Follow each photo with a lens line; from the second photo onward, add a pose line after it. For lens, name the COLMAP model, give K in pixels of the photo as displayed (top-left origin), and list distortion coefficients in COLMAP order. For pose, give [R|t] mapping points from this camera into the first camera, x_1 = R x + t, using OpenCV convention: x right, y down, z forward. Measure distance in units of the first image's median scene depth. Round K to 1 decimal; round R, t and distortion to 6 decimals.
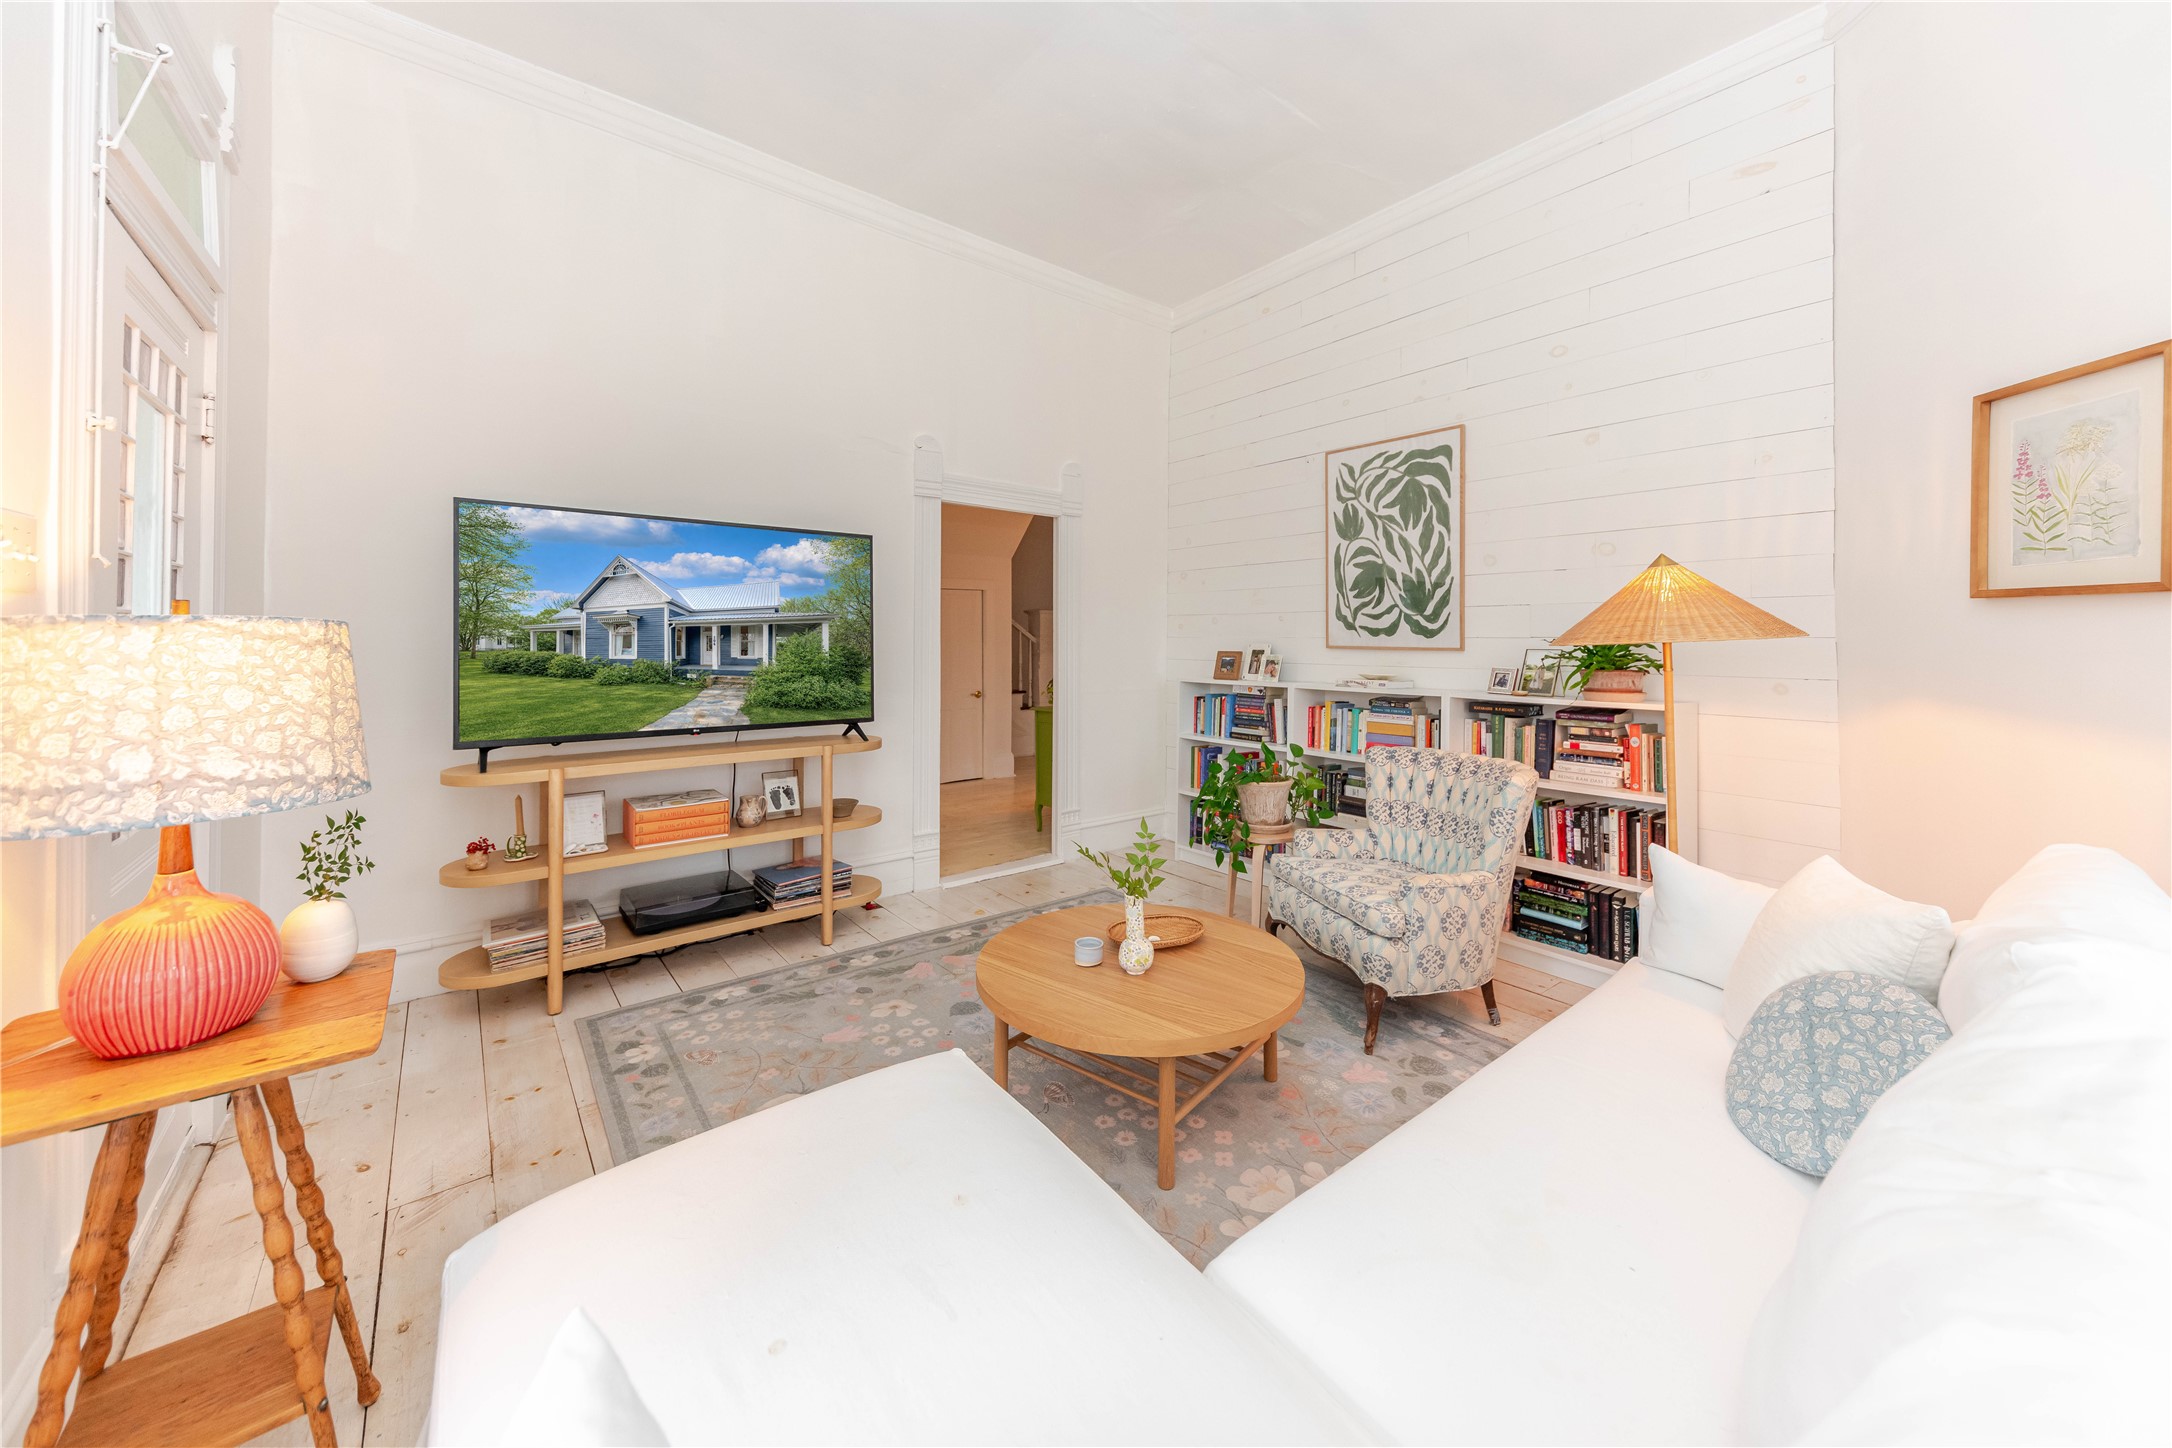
lens RADIAL K [[803.8, 0, 1123.1], [0, 803.8, 623.6], [0, 0, 1]] dist [0.001235, -0.000089]
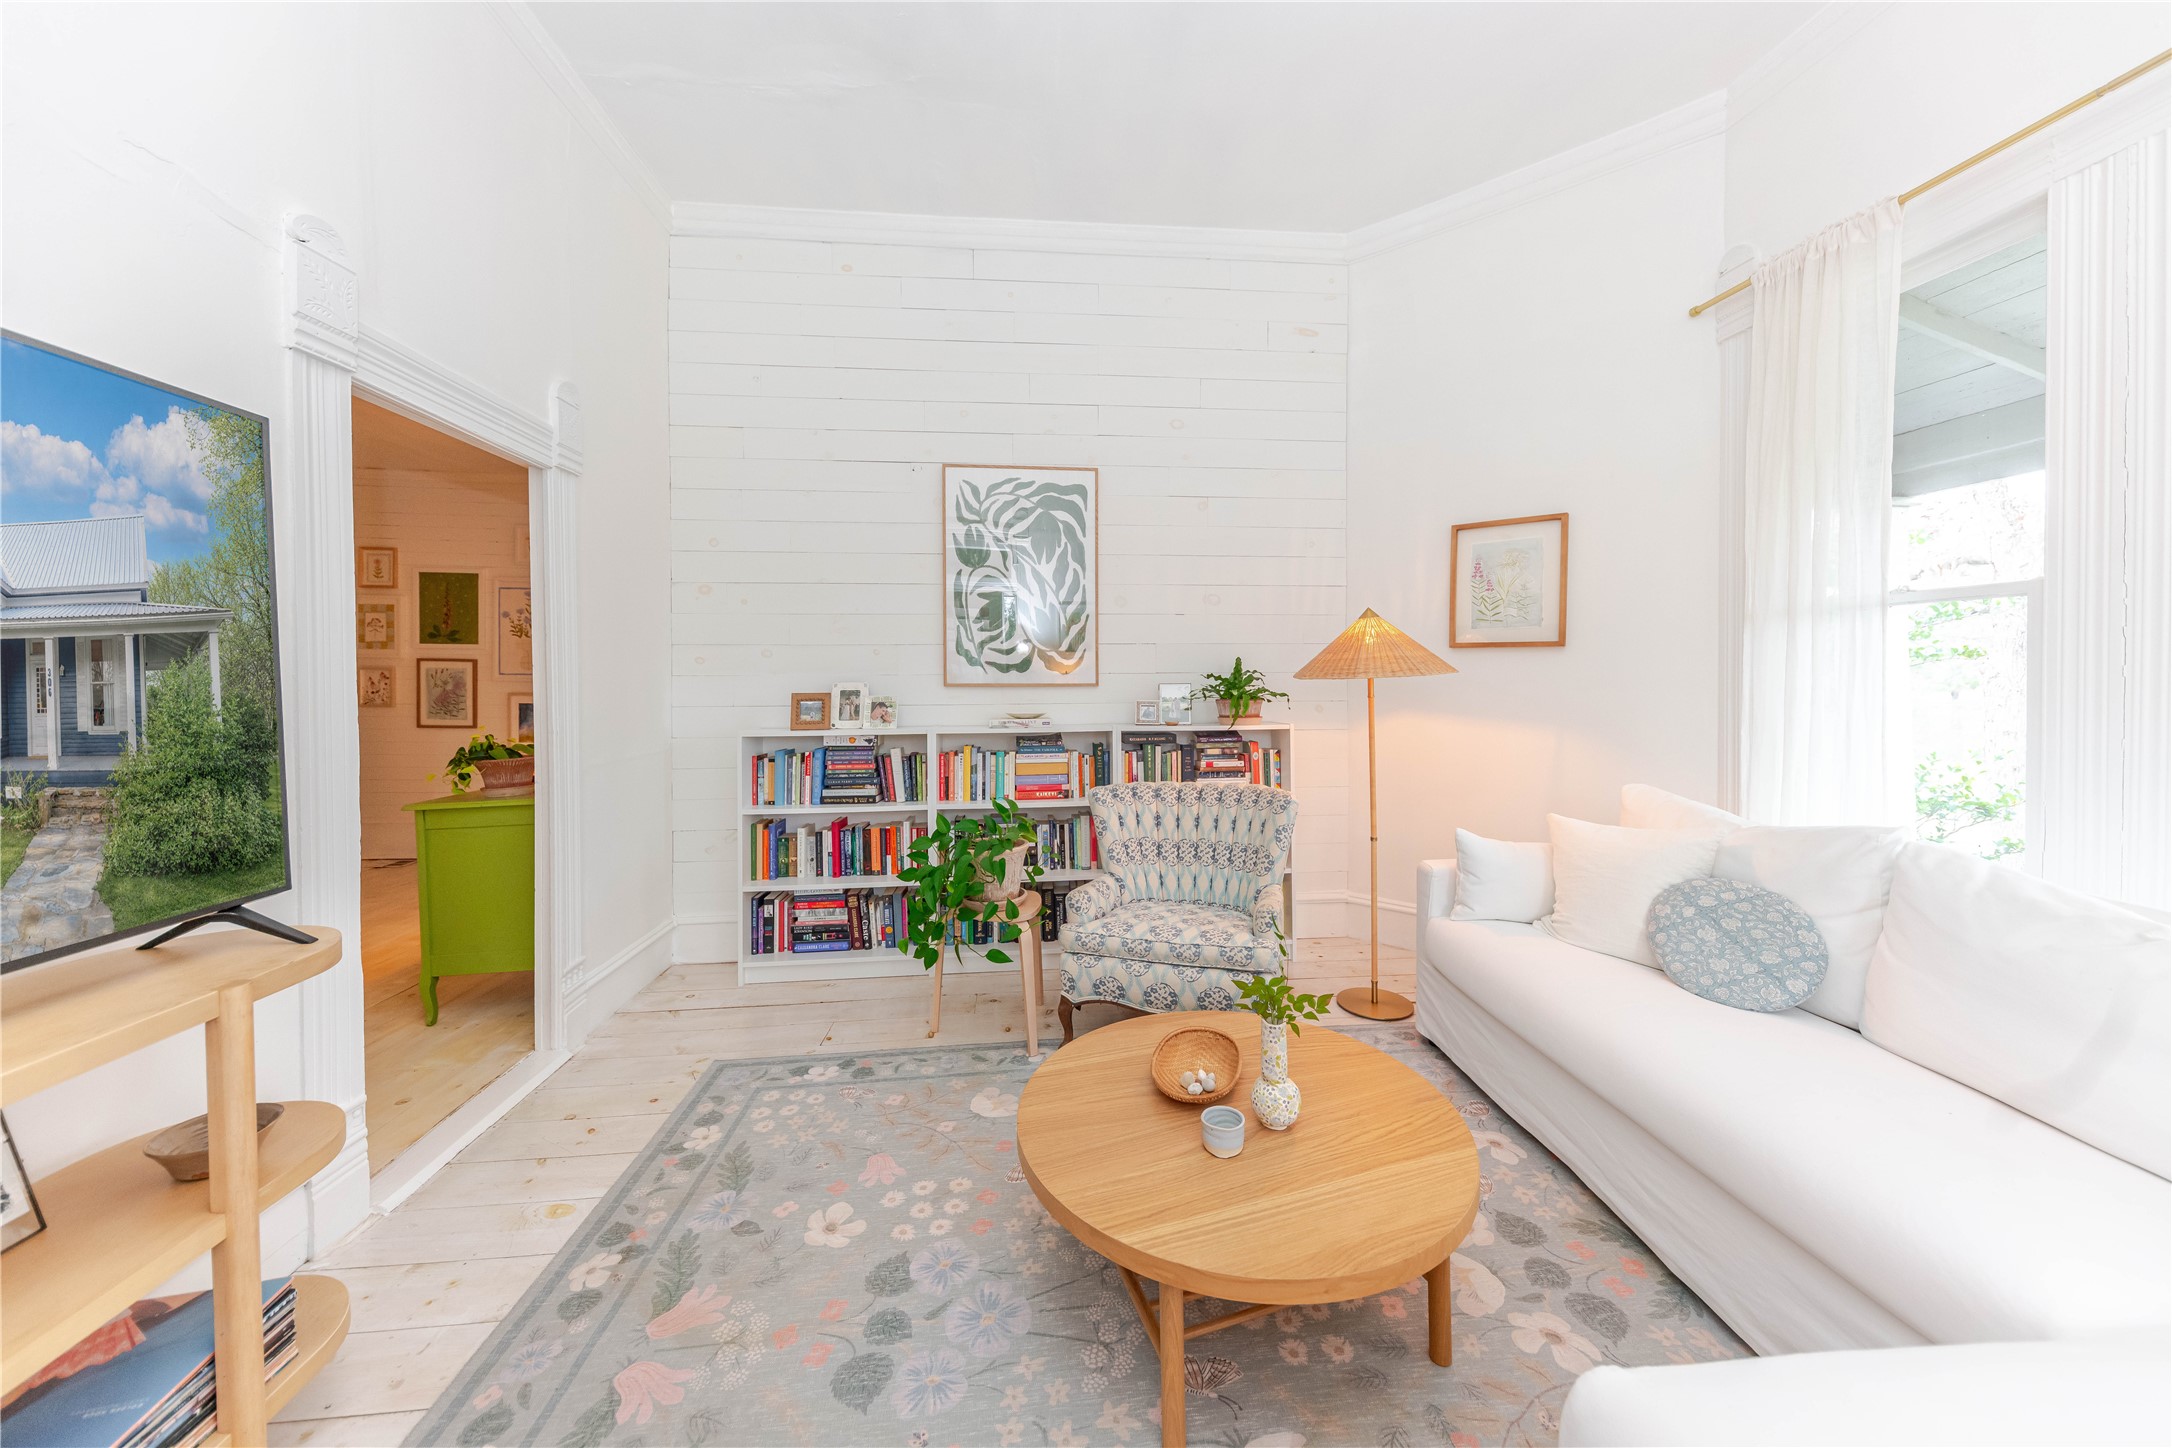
lens RADIAL K [[758.6, 0, 1098.9], [0, 758.6, 672.0], [0, 0, 1]] dist [0.004261, -0.000066]
pose [[0.557352, -0.001408, 0.830275, -0.376088], [-0.008838, 0.999932, 0.007628, 0.007788], [-0.830229, -0.011590, 0.557301, 0.430355]]
